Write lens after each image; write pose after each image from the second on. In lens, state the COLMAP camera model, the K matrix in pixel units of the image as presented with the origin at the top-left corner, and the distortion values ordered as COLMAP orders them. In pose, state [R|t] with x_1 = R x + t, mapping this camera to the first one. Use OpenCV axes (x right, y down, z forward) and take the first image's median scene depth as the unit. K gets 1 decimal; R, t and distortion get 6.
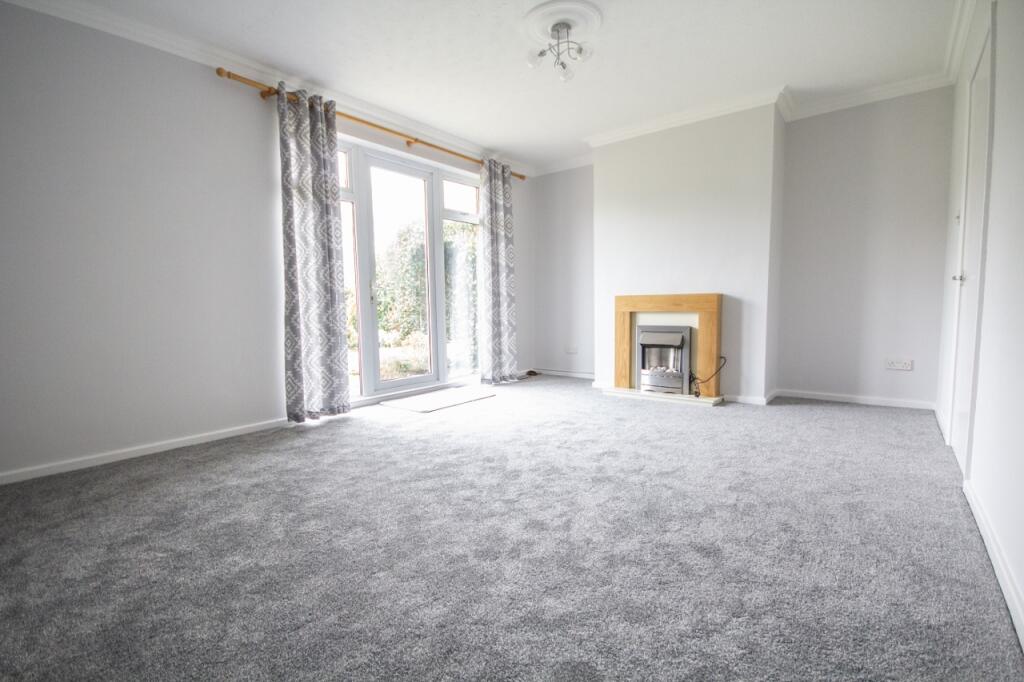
lens RADIAL K [[474.7, 0, 509.8], [0, 474.7, 342.8], [0, 0, 1]] dist [0.000432, -0.000650]
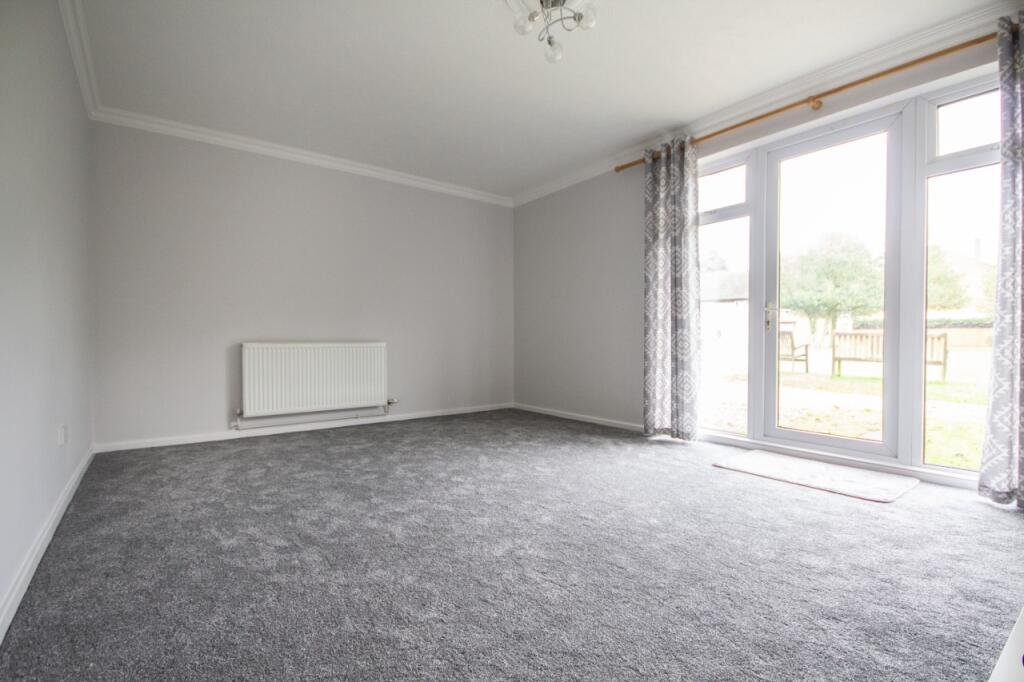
lens RADIAL K [[474.7, 0, 509.4], [0, 474.7, 342.6], [0, 0, 1]] dist [0.000432, -0.000650]
pose [[-0.249976, 0.015049, -0.968135, 0.614114], [-0.070083, 0.996975, 0.033593, -0.054888], [0.965712, 0.076247, -0.248165, 0.770243]]
